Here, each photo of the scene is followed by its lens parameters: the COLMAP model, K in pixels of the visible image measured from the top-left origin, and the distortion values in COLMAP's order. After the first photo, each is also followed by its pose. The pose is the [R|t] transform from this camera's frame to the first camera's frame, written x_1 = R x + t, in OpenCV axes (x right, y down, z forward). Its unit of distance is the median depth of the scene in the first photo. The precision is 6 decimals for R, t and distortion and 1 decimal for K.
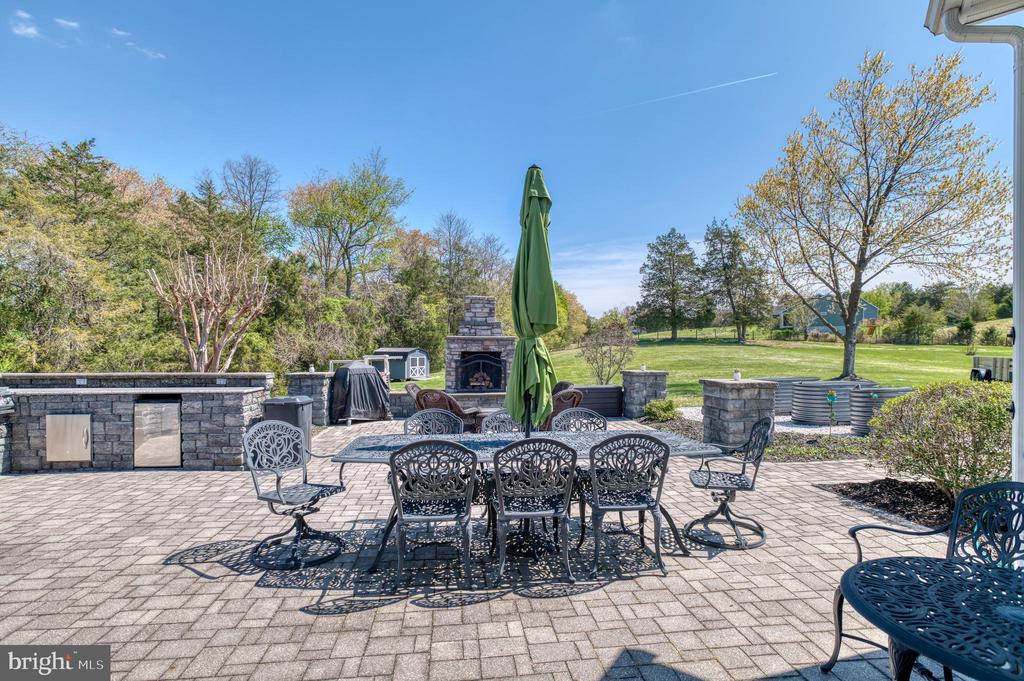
lens RADIAL K [[500.5, 0, 513.0], [0, 500.5, 336.5], [0, 0, 1]] dist [-0.033888, 0.001932]
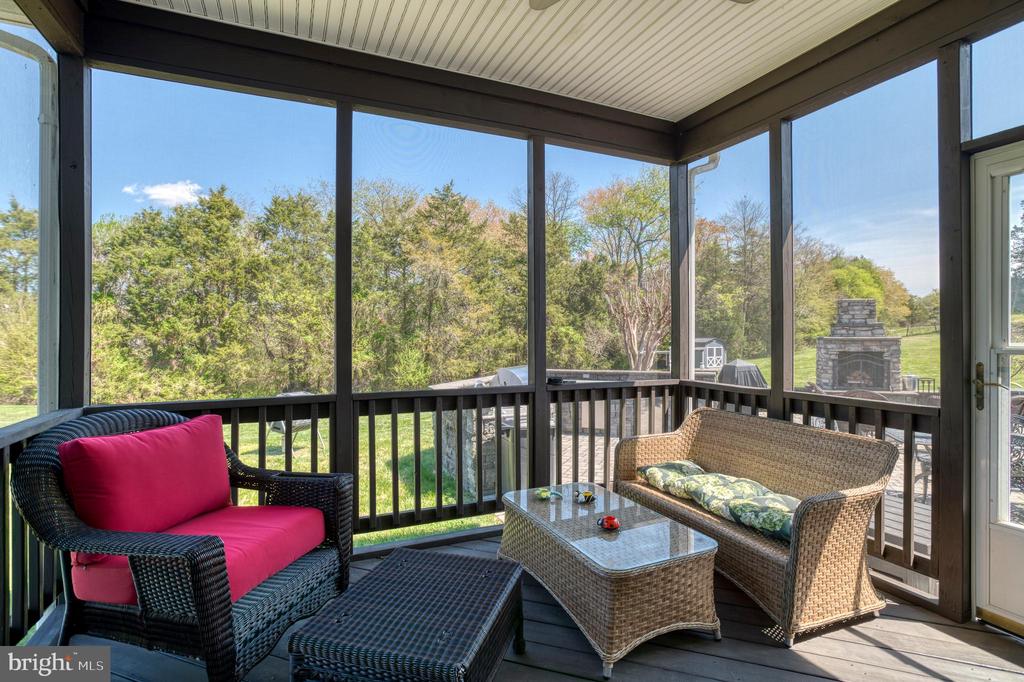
lens RADIAL K [[500.5, 0, 513.0], [0, 500.5, 337.0], [0, 0, 1]] dist [-0.033888, 0.001932]
pose [[0.869260, -0.007378, -0.494301, -0.071200], [0.020996, 0.999537, 0.022004, -0.014761], [0.493910, -0.029505, 0.869012, -0.099629]]
